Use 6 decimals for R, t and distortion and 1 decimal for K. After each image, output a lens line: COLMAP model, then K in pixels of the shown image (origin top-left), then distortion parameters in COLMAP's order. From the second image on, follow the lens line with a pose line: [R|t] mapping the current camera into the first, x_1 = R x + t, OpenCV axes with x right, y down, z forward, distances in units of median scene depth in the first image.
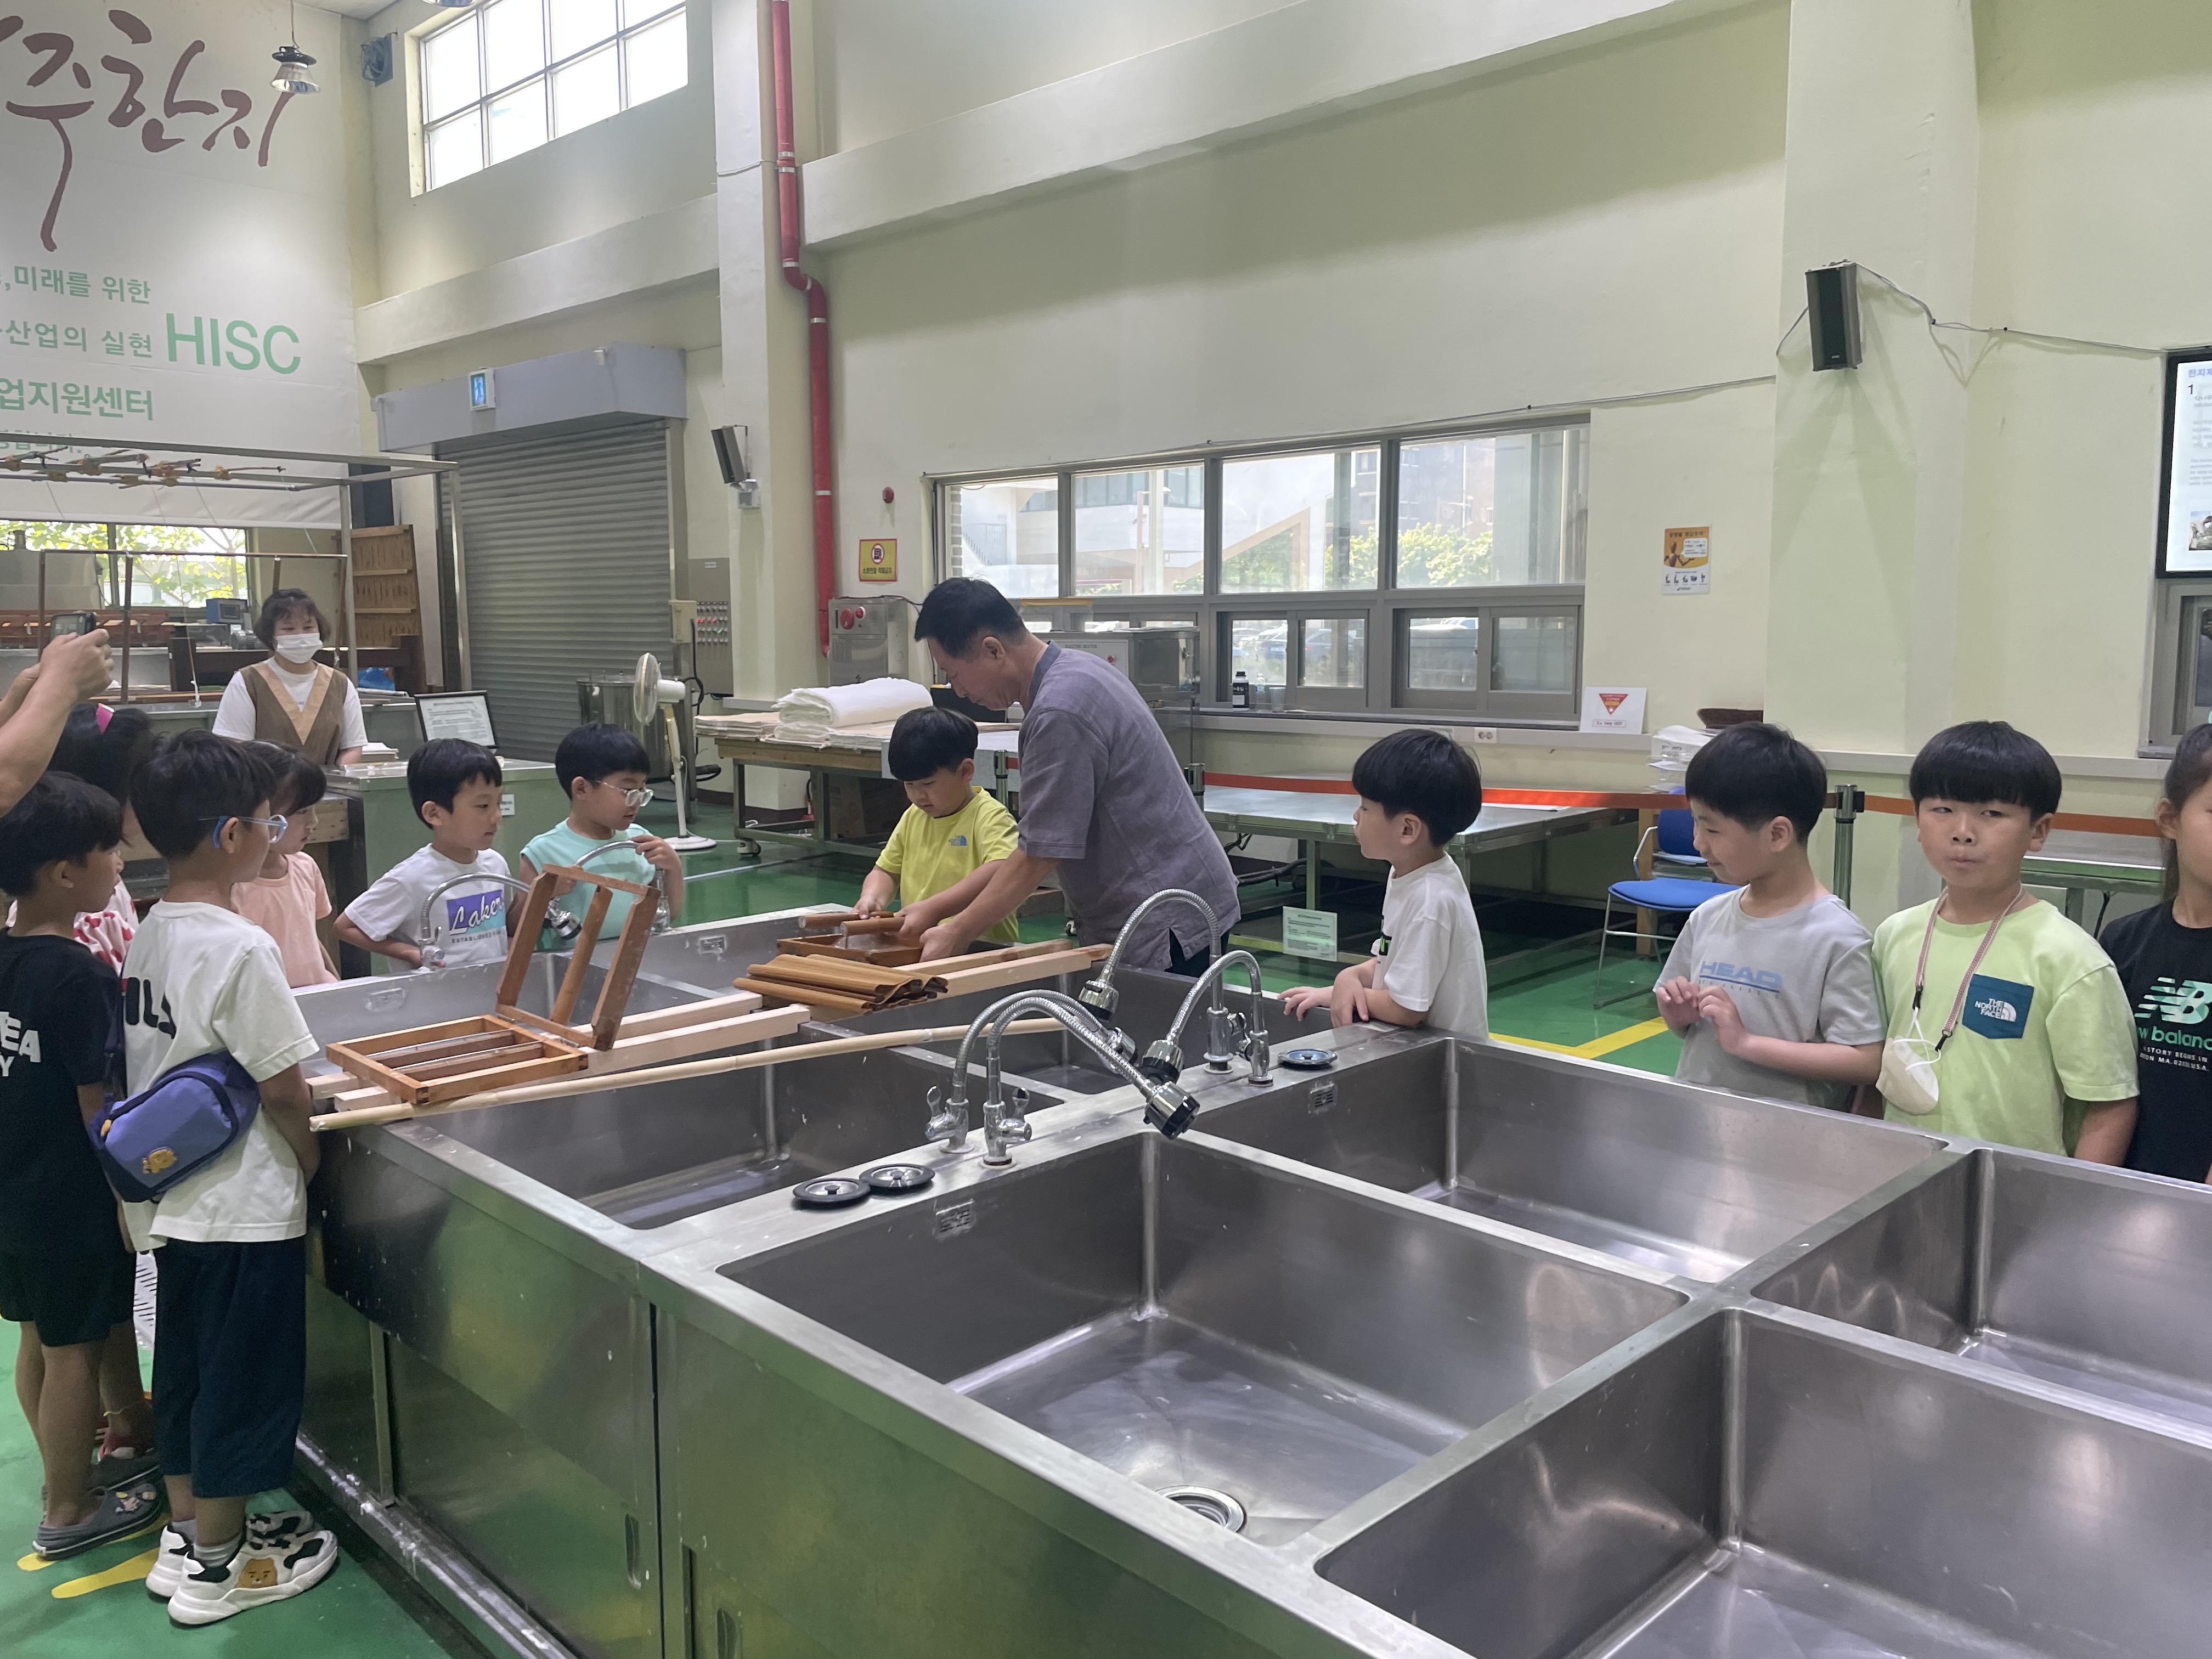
lens RADIAL K [[1675.2, 0, 1046.0], [0, 1675.2, 817.8], [0, 0, 1]] dist [0.056615, -0.050239]
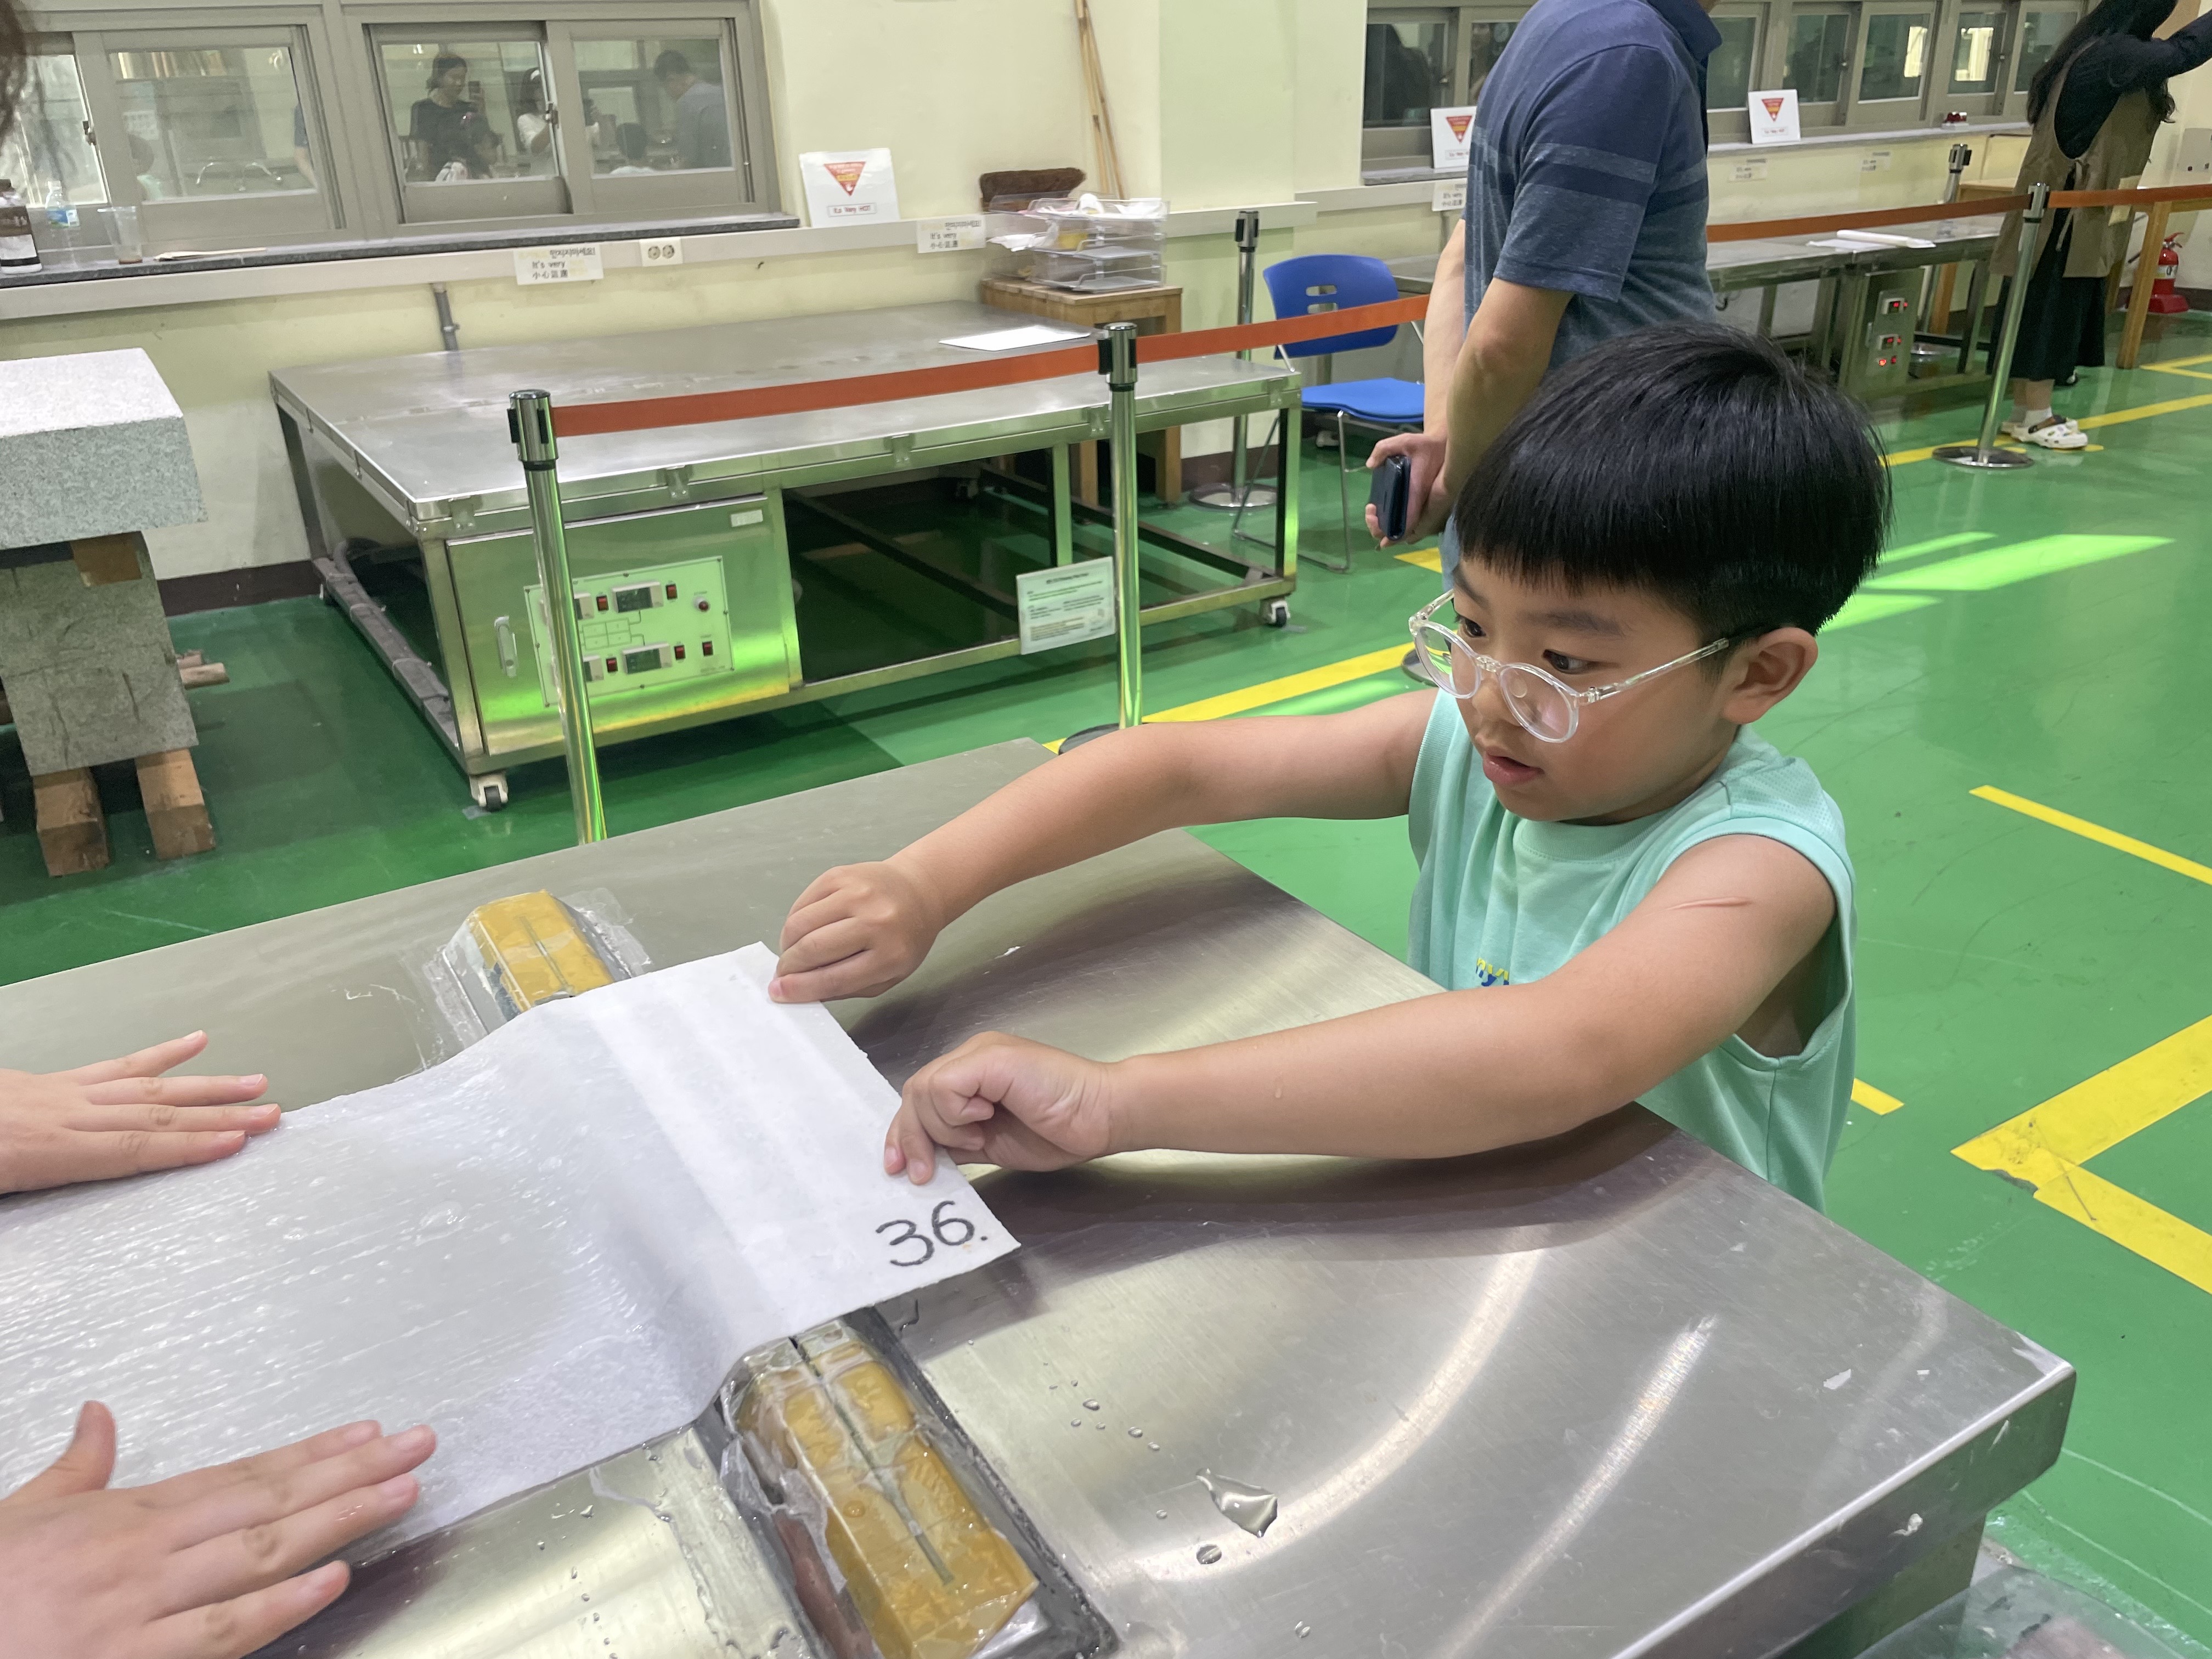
lens RADIAL K [[1744.9, 0, 1096.3], [0, 1744.9, 834.8], [0, 0, 1]] dist [0.021948, -0.025380]
pose [[0.246224, -0.395663, 0.884774, -0.270657], [0.137445, 0.917907, 0.372230, -0.054779], [-0.959418, 0.029956, 0.280393, 0.534344]]
